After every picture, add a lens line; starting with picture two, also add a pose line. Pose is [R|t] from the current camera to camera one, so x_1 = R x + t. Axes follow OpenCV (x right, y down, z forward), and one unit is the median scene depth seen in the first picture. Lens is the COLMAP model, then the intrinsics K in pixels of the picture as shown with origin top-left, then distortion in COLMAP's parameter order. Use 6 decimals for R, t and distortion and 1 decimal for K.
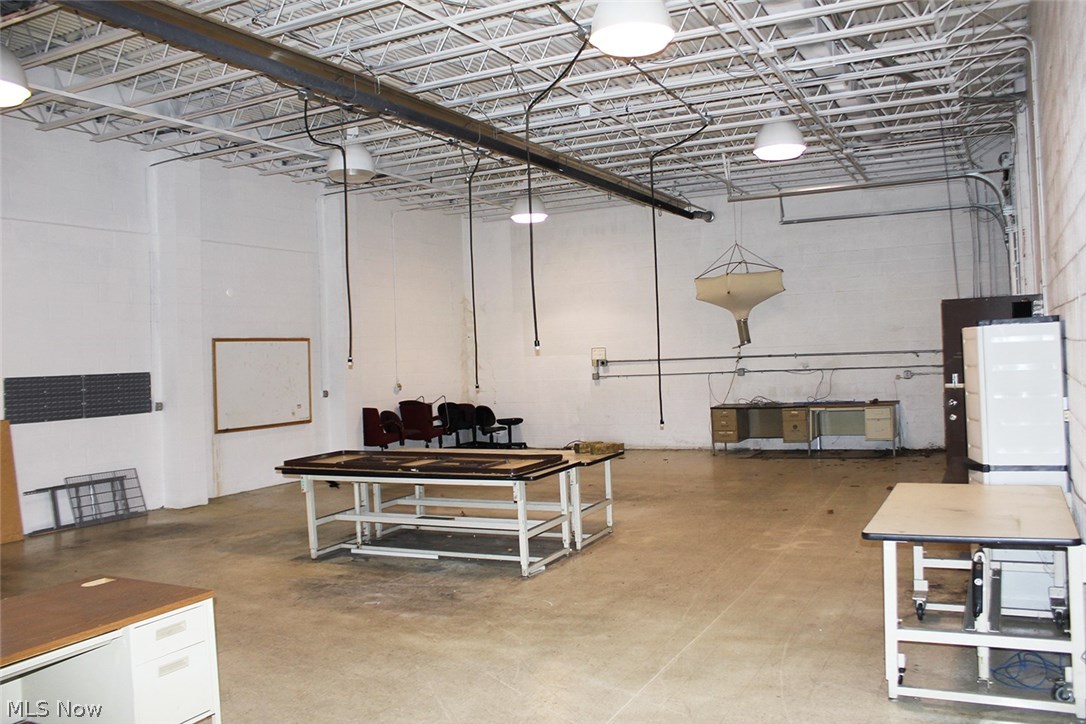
lens RADIAL K [[898.6, 0, 548.8], [0, 898.6, 360.7], [0, 0, 1]] dist [-0.128171, 0.012324]
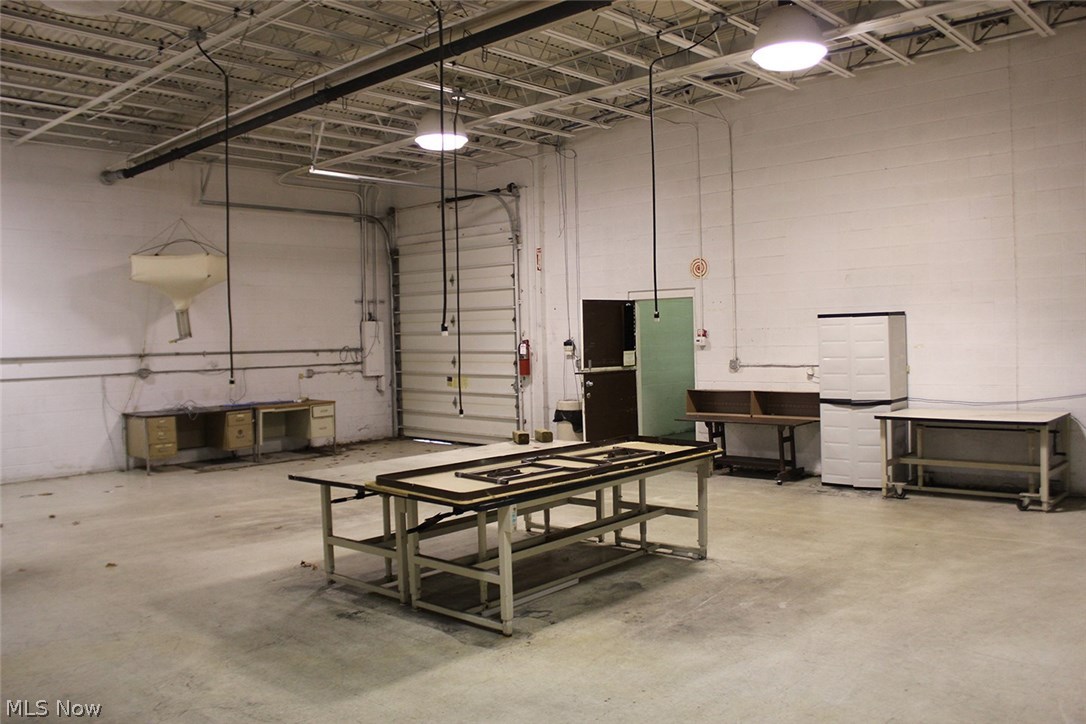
lens RADIAL K [[898.6, 0, 547.6], [0, 898.6, 360.2], [0, 0, 1]] dist [-0.128171, 0.012324]
pose [[0.260228, 0.012810, 0.965462, -1.028566], [0.019999, 0.999626, -0.018654, 0.050587], [-0.965340, 0.024163, 0.259874, 0.956186]]
